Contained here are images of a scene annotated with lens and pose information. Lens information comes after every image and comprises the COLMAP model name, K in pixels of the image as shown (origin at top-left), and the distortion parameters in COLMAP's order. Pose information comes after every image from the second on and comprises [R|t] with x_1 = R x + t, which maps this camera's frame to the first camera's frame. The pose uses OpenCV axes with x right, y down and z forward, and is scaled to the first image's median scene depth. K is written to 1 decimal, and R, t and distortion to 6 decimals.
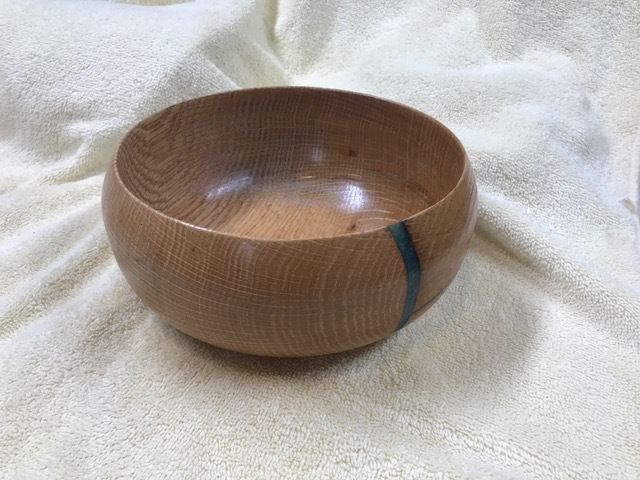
lens RADIAL K [[540.0, 0, 320.0], [0, 540.0, 240.0], [0, 0, 1]] dist [0.003323, 0.002366]
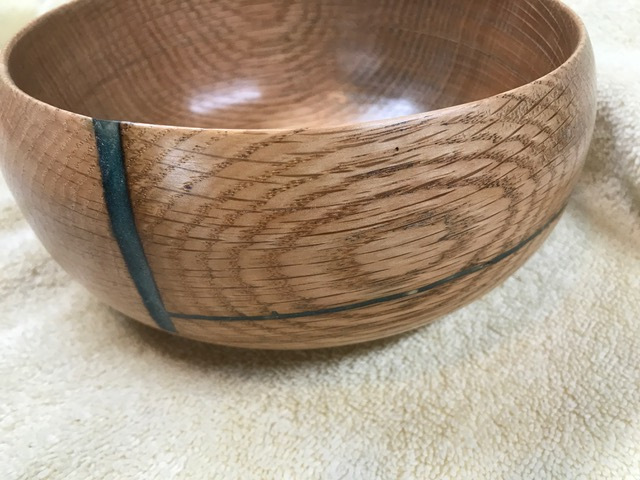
lens RADIAL K [[540.0, 0, 320.0], [0, 540.0, 240.0], [0, 0, 1]] dist [0.003323, 0.002366]
pose [[0.902893, 0.352264, -0.246361, 0.064384], [-0.320619, 0.933614, 0.159903, -0.016130], [0.286334, -0.065388, 0.955896, 0.261262]]
